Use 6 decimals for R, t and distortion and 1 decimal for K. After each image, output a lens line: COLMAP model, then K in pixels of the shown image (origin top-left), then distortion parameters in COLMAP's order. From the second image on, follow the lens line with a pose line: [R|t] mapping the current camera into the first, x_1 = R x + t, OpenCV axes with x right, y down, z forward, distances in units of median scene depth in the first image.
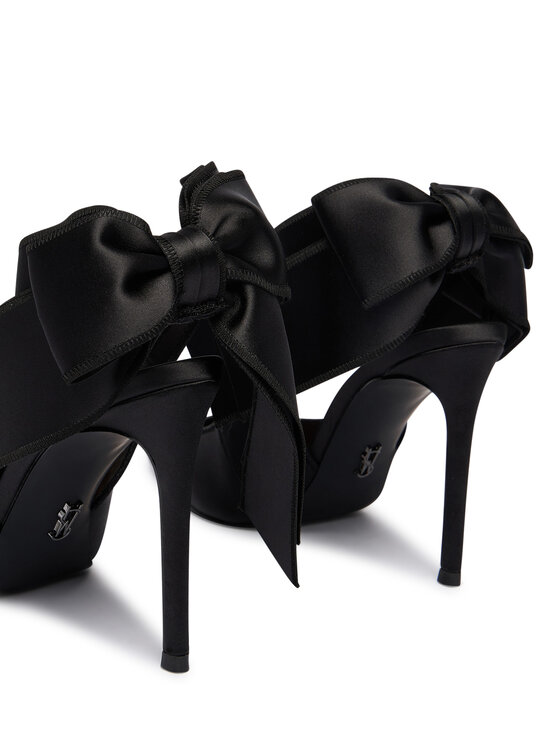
lens RADIAL K [[1044.3, 0, 280.0], [0, 1044.3, 373.0], [0, 0, 1]] dist [0.001770, 0.001545]
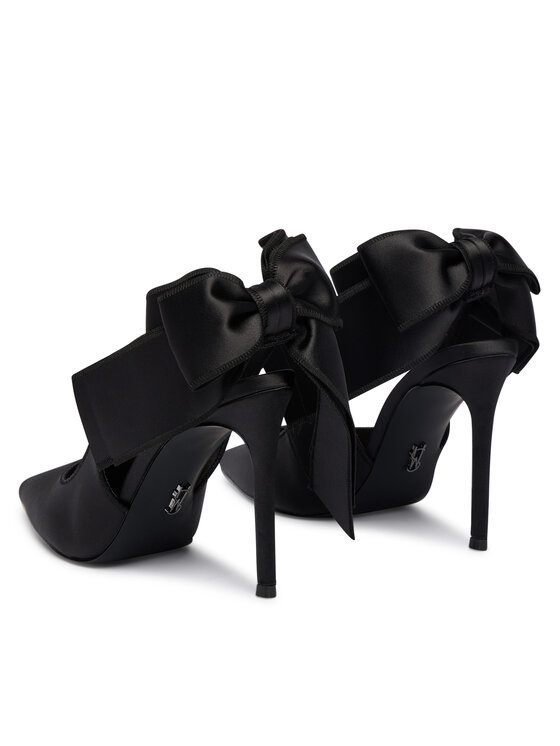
lens RADIAL K [[2047.7, 0, 280.0], [0, 2047.7, 373.0], [0, 0, 1]] dist [-1.230546, -0.049493]
pose [[0.998737, -0.029495, -0.040674, 0.032668], [0.028343, 0.999188, -0.028629, 0.059054], [0.041485, 0.027440, 0.998762, -1.553869]]
